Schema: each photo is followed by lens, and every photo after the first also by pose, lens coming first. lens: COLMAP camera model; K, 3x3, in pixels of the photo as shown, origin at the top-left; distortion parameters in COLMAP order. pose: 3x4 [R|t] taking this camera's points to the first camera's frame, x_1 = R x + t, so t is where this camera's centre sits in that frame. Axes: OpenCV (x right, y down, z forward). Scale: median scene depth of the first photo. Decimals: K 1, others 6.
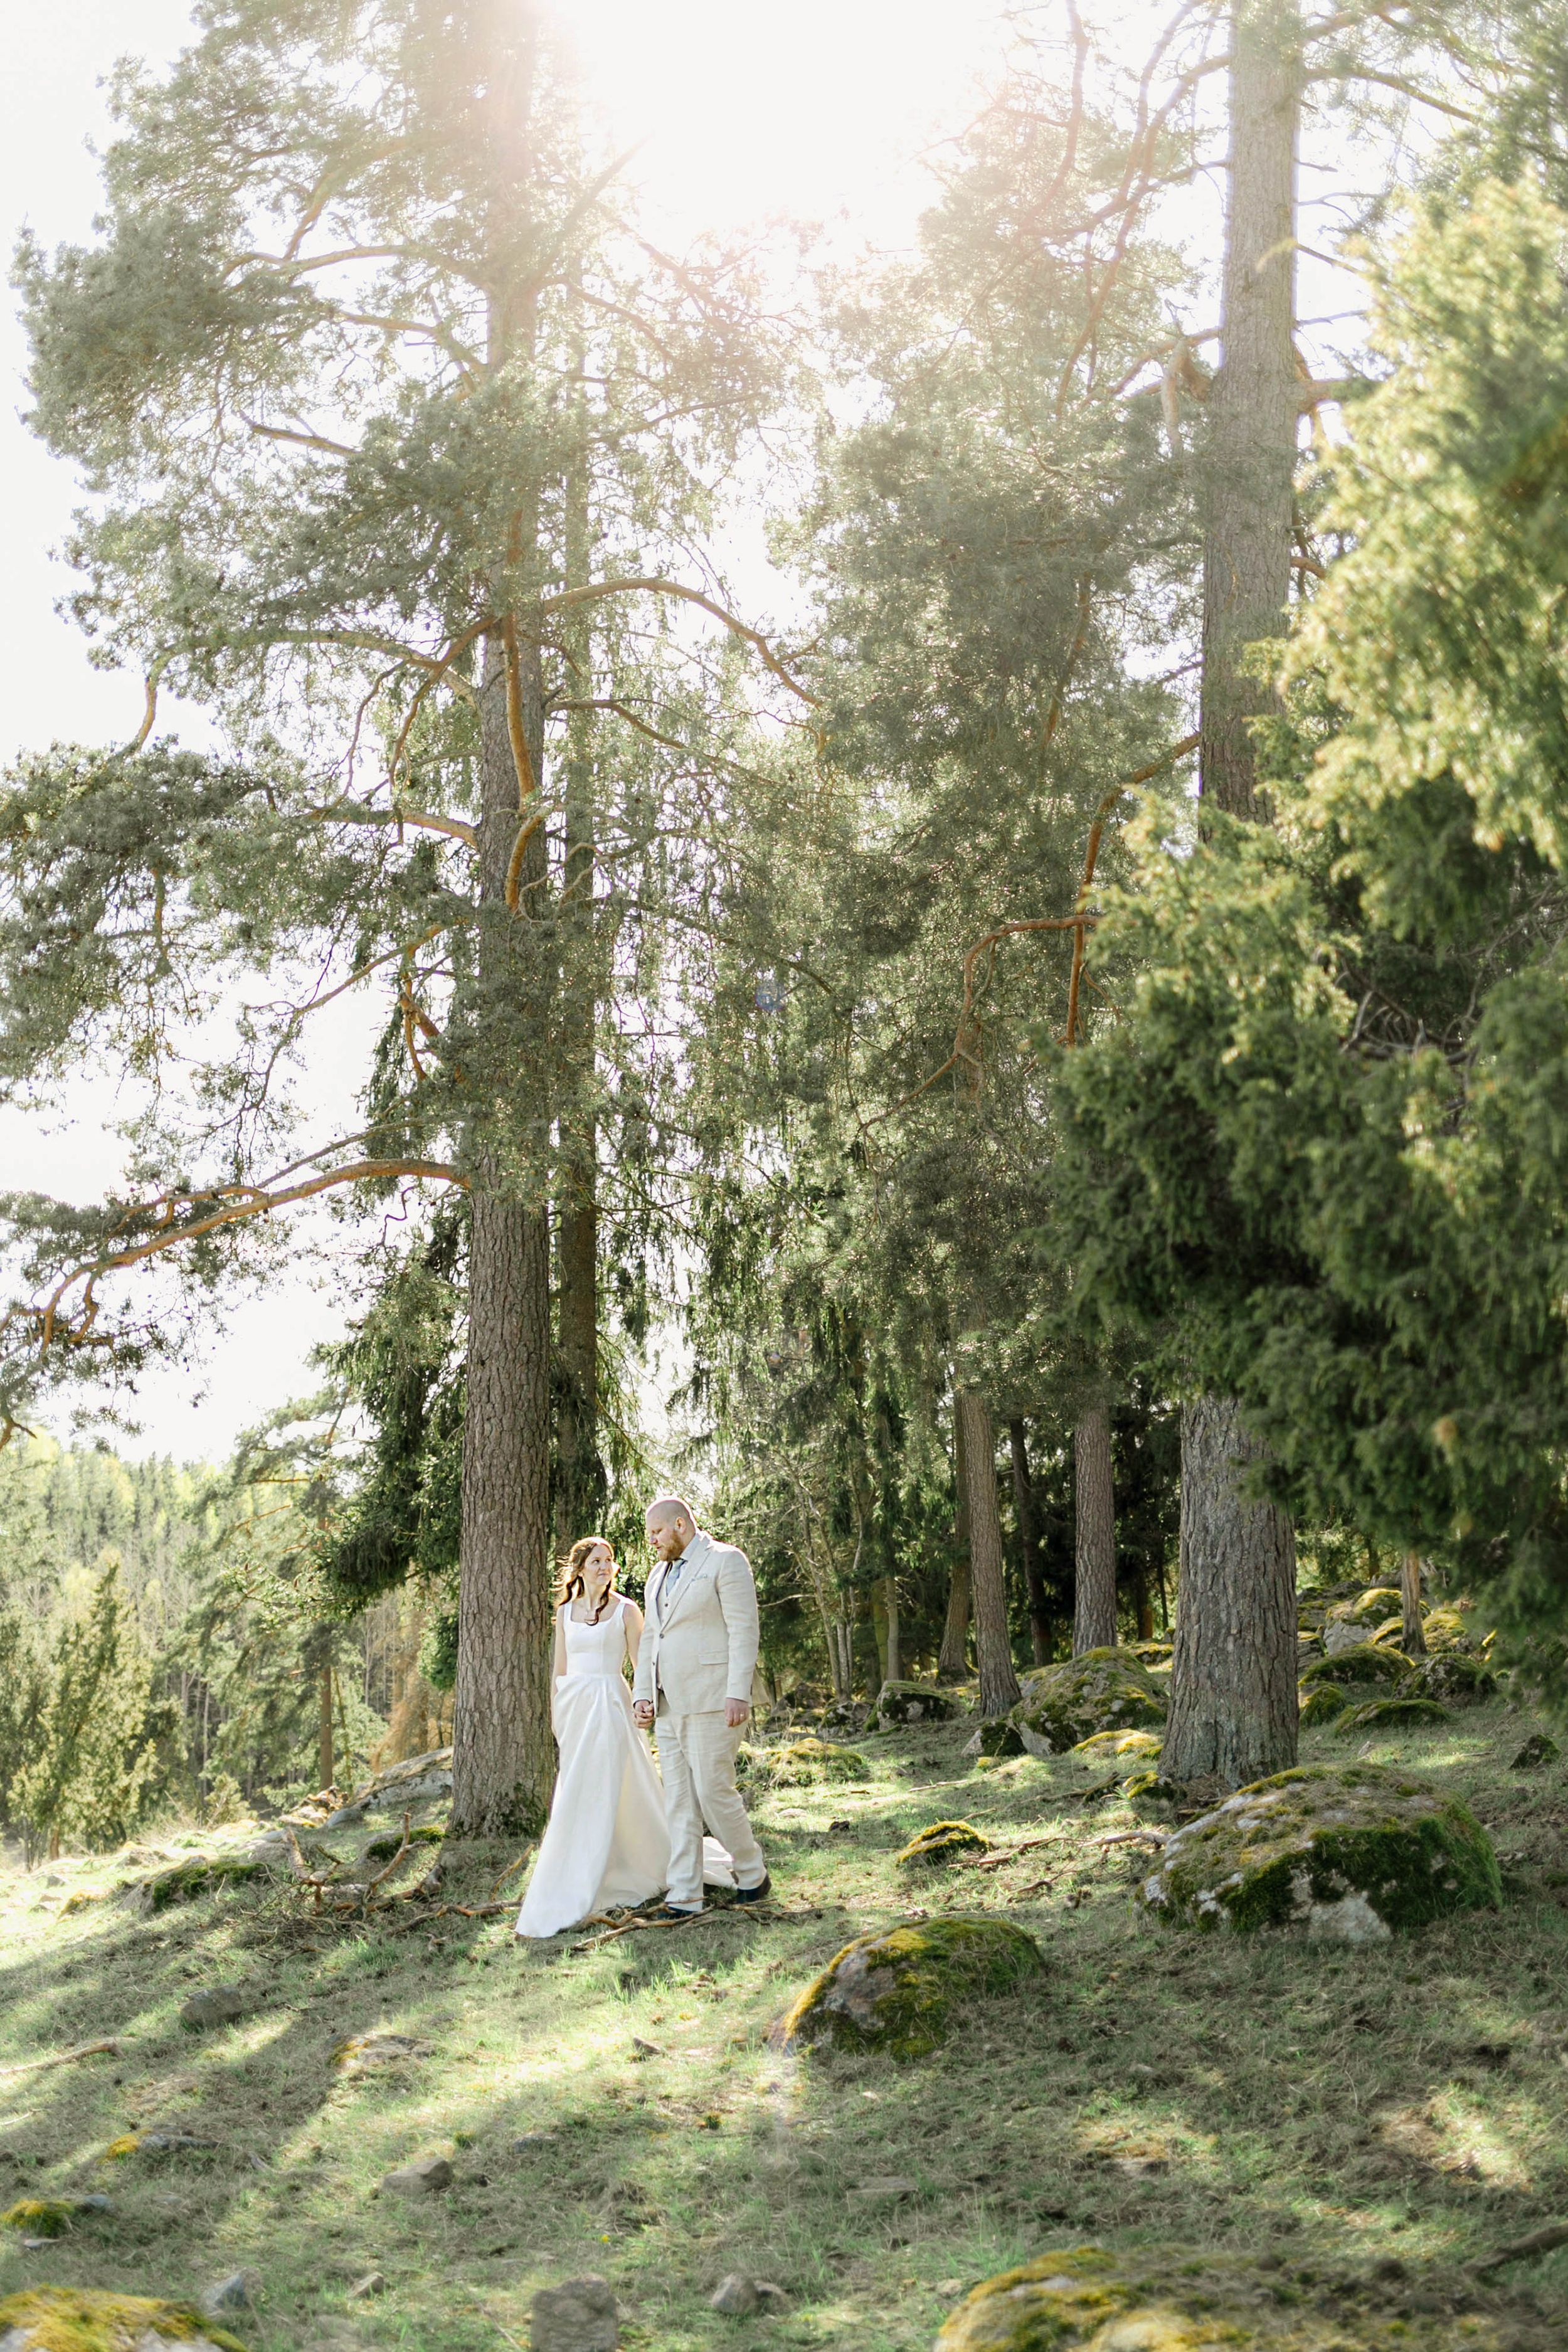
lens RADIAL K [[2283.7, 0, 784.0], [0, 2283.7, 1176.0], [0, 0, 1]] dist [0.019288, -0.033455]
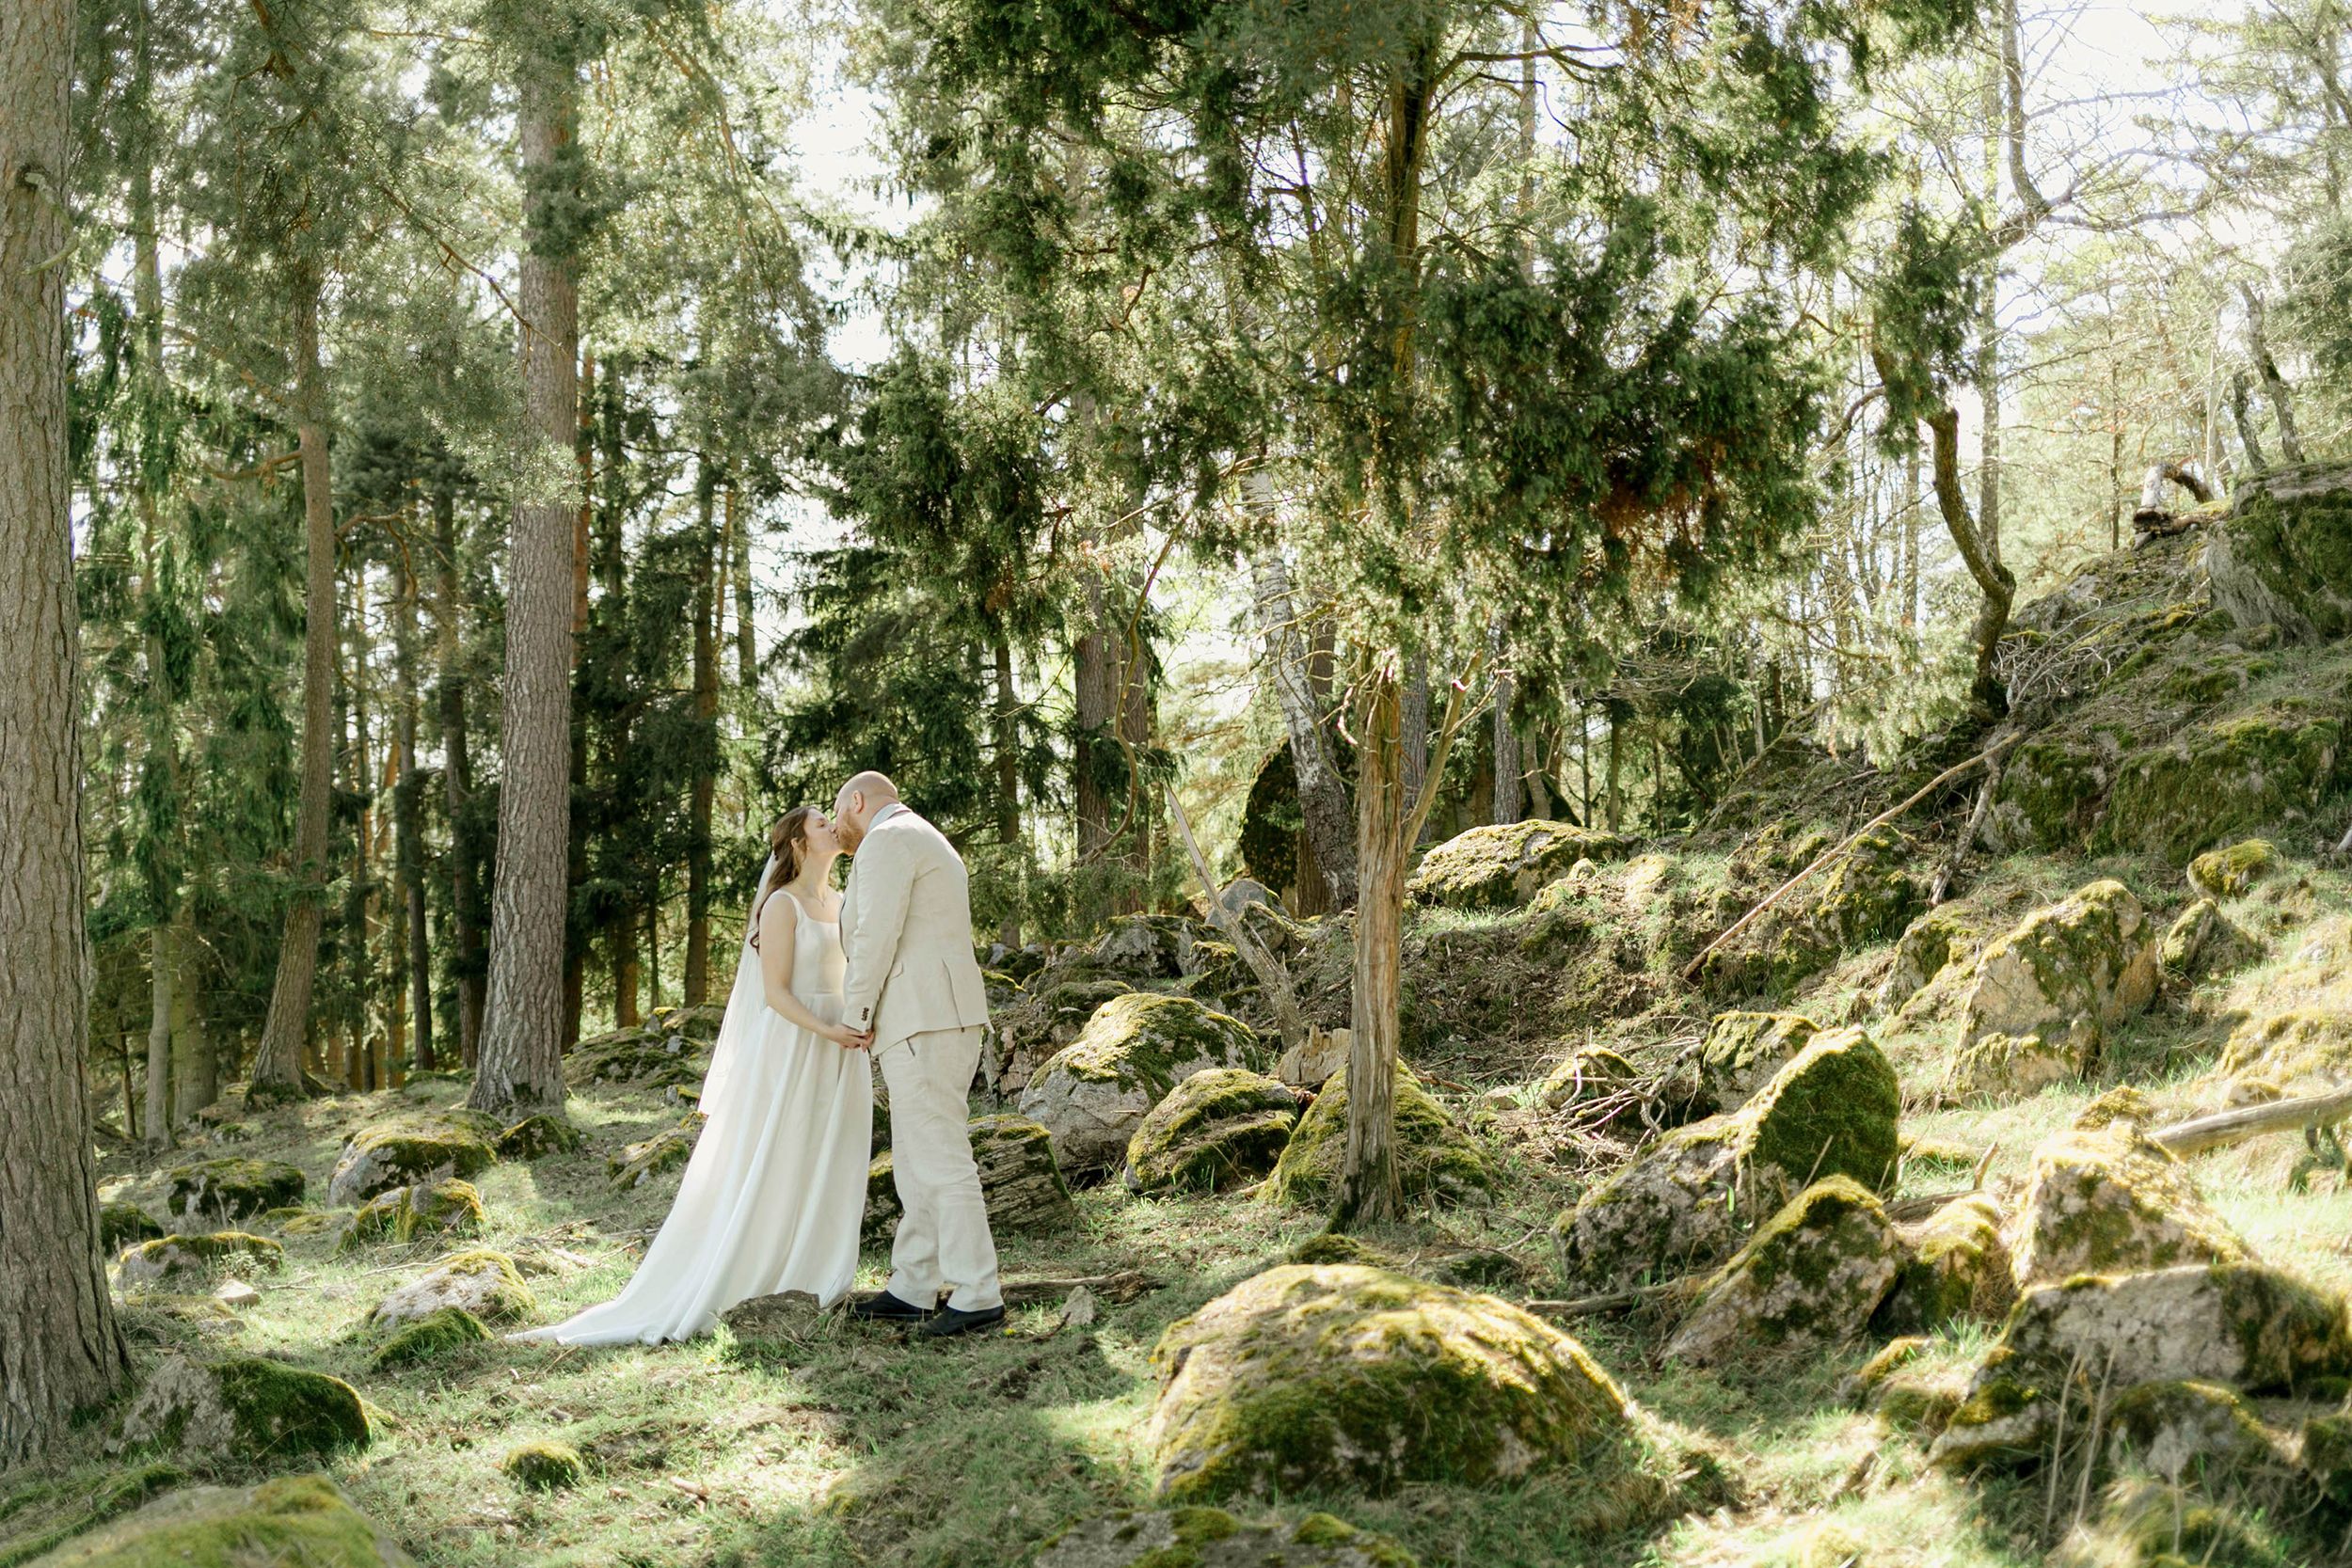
lens RADIAL K [[2227.9, 0, 1176.0], [0, 2227.9, 784.0], [0, 0, 1]] dist [0.015395, -0.019146]
pose [[0.925143, 0.037429, 0.377768, 0.161365], [-0.081537, 0.991494, 0.101443, 0.150831], [-0.370758, -0.124652, 0.920326, 0.949979]]
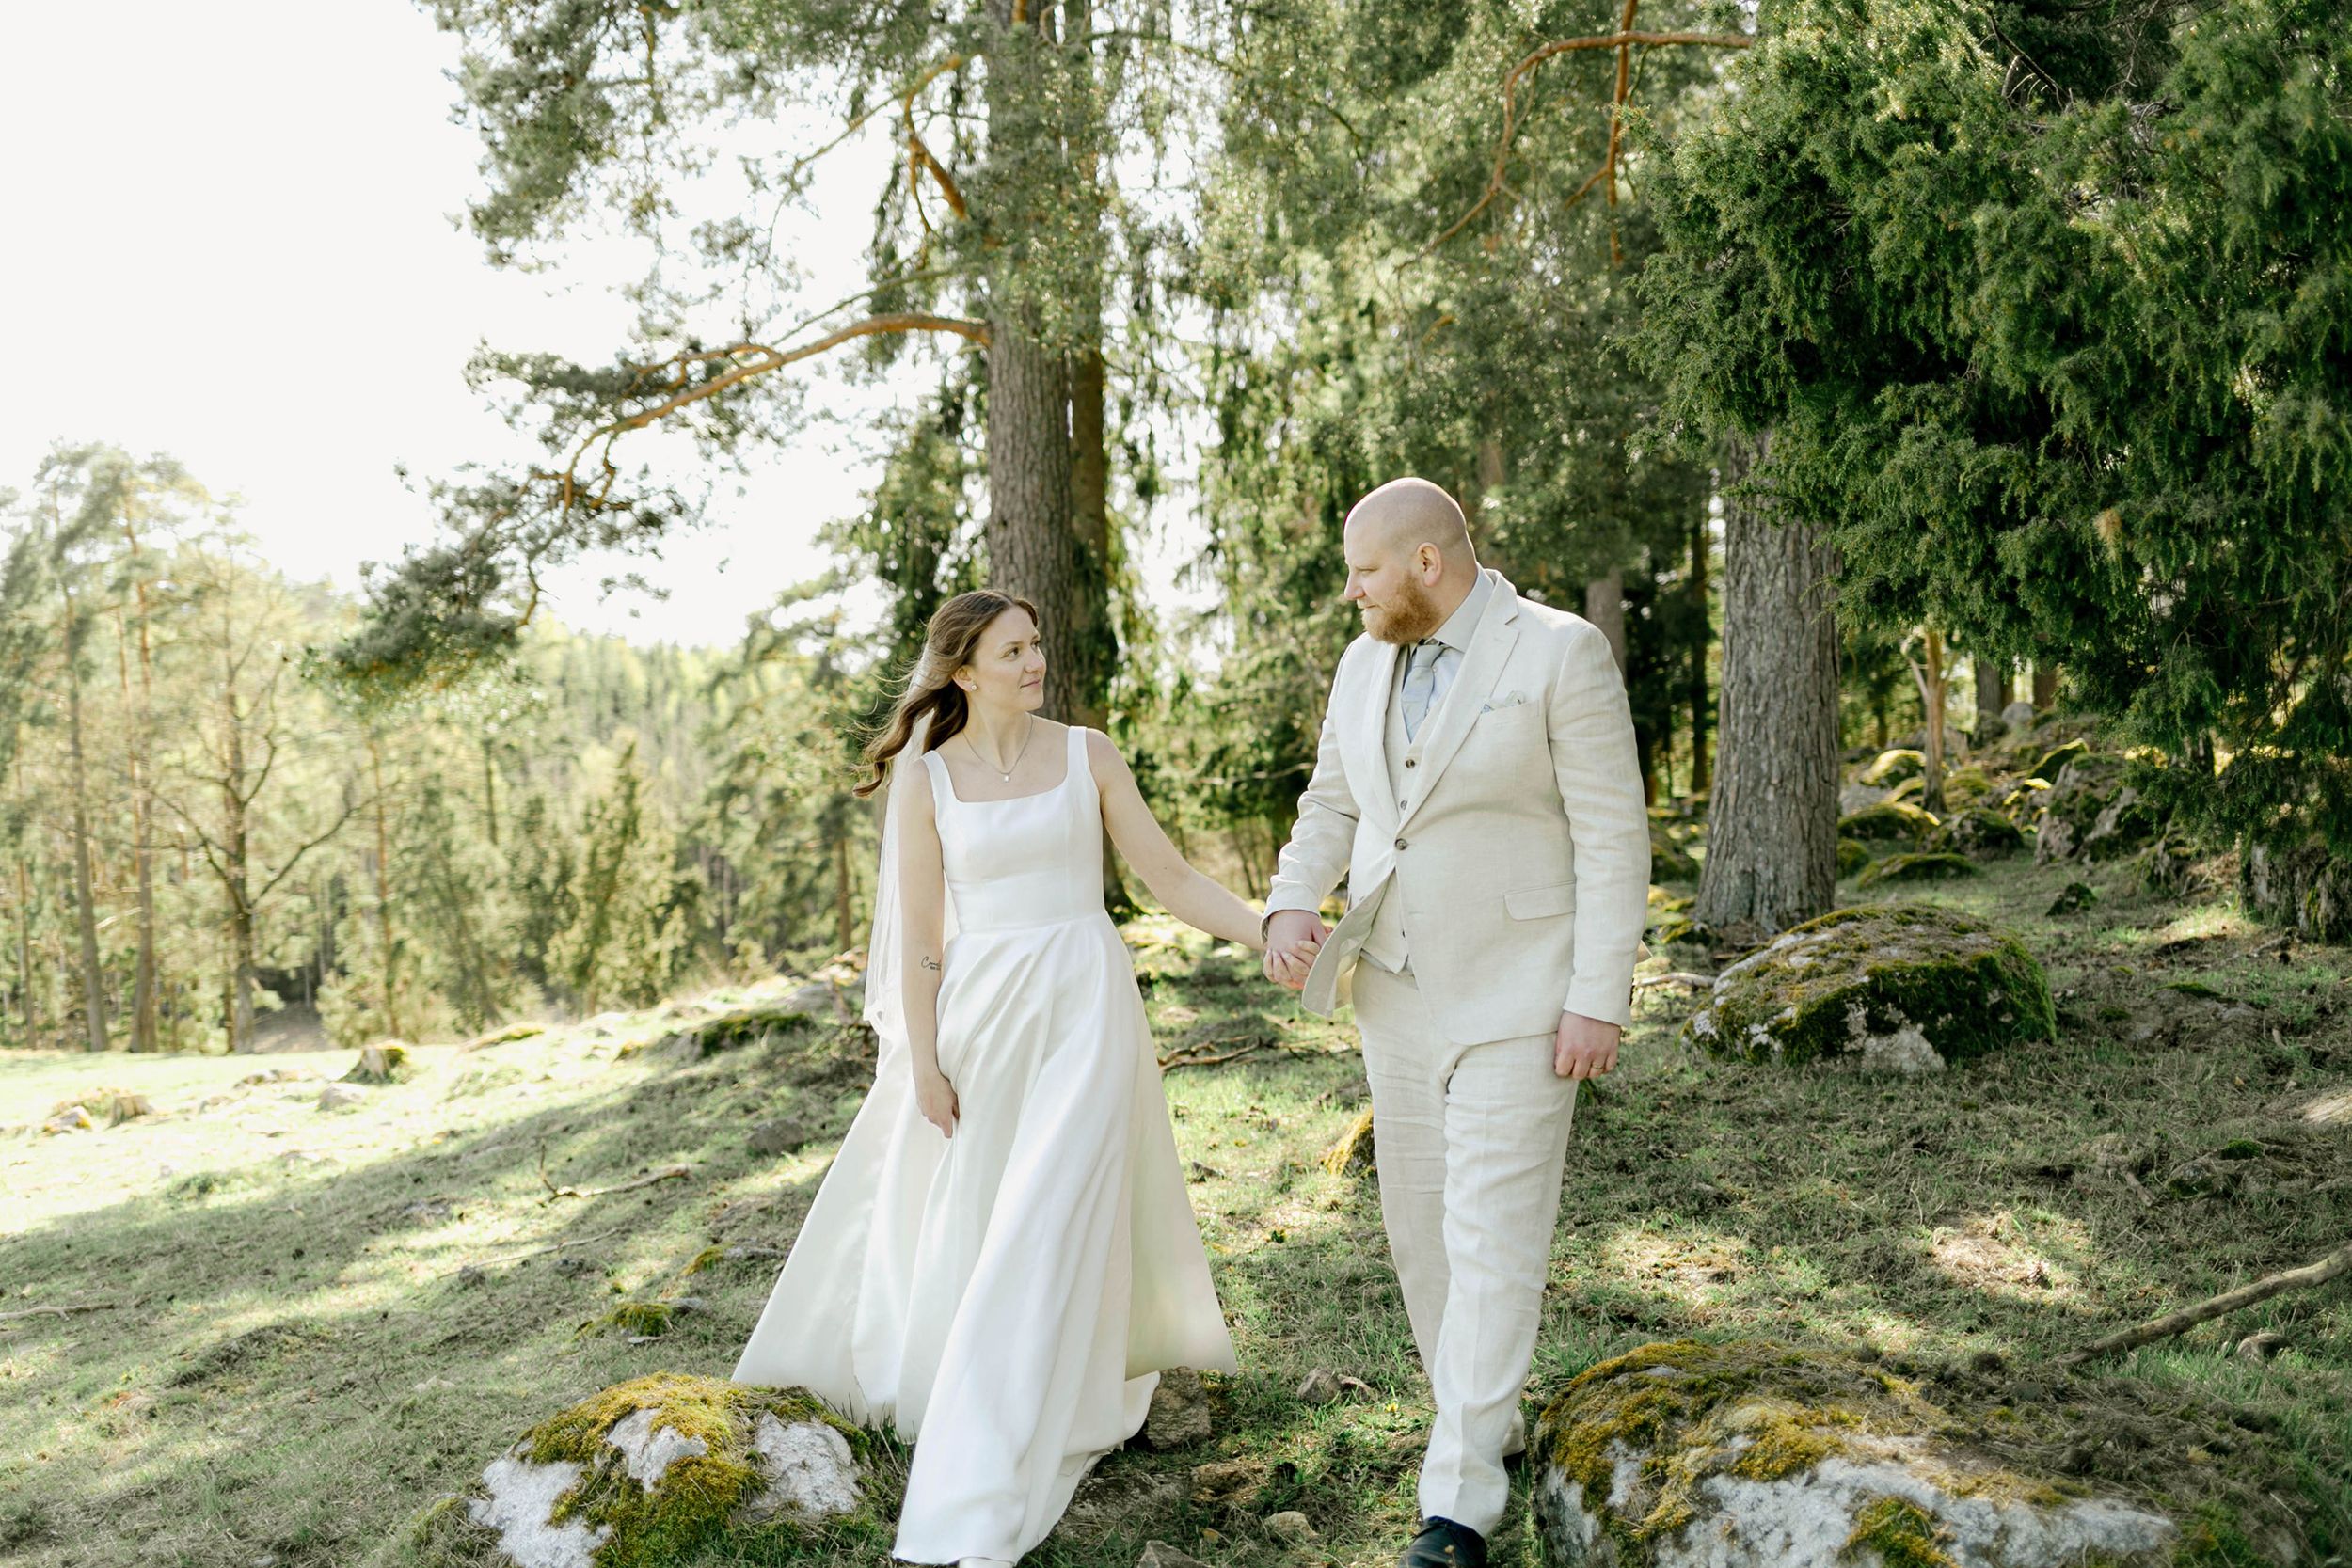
lens RADIAL K [[2288.5, 0, 1176.0], [0, 2288.5, 784.0], [0, 0, 1]] dist [0.016606, -0.031677]
pose [[0.998916, -0.005902, -0.046165, -0.010753], [0.014374, 0.982556, 0.185411, 0.008399], [0.044265, -0.185874, 0.981576, 0.009712]]
